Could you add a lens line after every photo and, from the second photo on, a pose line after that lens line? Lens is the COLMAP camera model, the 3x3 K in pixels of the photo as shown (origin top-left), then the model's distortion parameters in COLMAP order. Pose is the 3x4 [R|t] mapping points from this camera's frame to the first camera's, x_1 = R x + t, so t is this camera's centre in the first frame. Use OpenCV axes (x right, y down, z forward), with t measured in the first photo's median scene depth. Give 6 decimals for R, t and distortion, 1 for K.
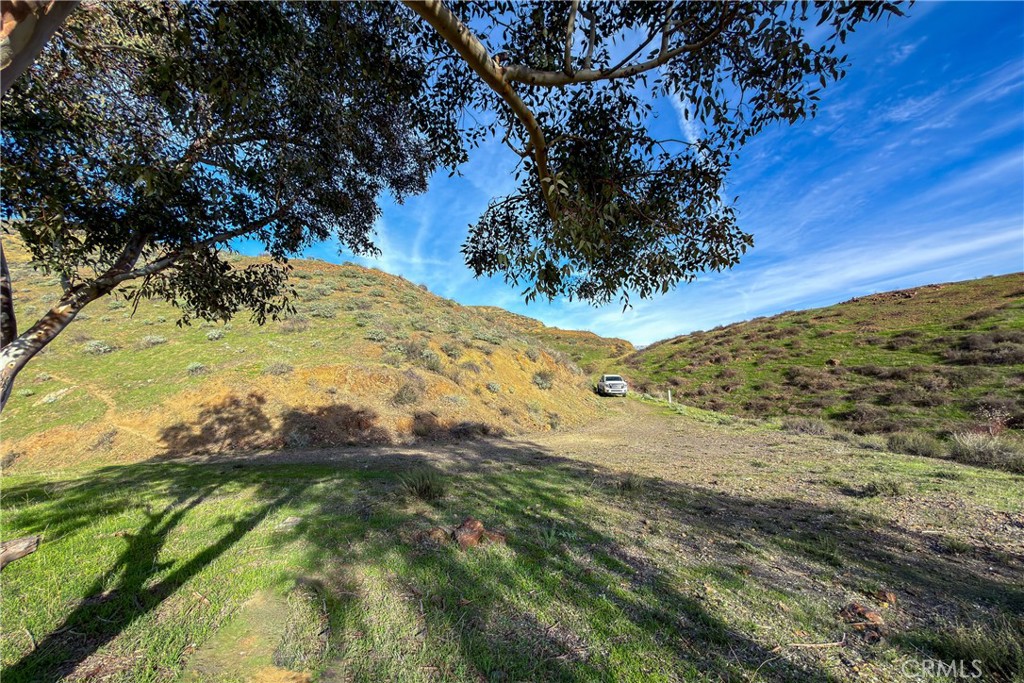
lens RADIAL K [[407.7, 0, 513.5], [0, 407.7, 383.9], [0, 0, 1]] dist [-0.000266, -0.000132]
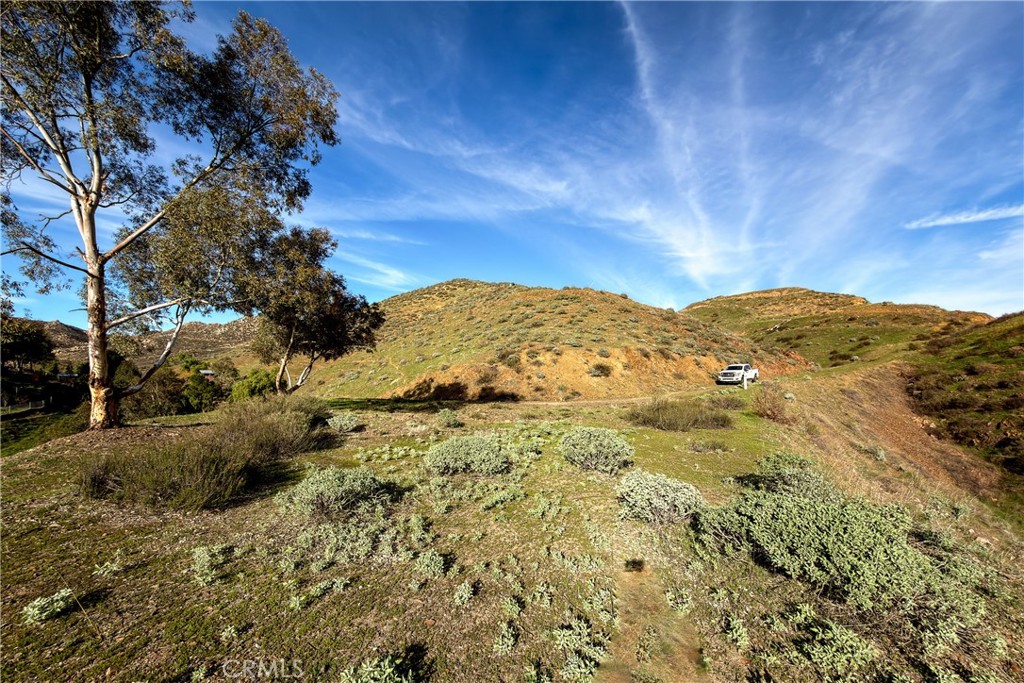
lens RADIAL K [[399.8, 0, 517.1], [0, 399.8, 376.9], [0, 0, 1]] dist [-0.000468, -0.000136]
pose [[0.733725, -0.008587, -0.679392, 0.907013], [0.005232, 0.999962, -0.006989, 0.024813], [0.679426, 0.001573, 0.733742, -0.252391]]
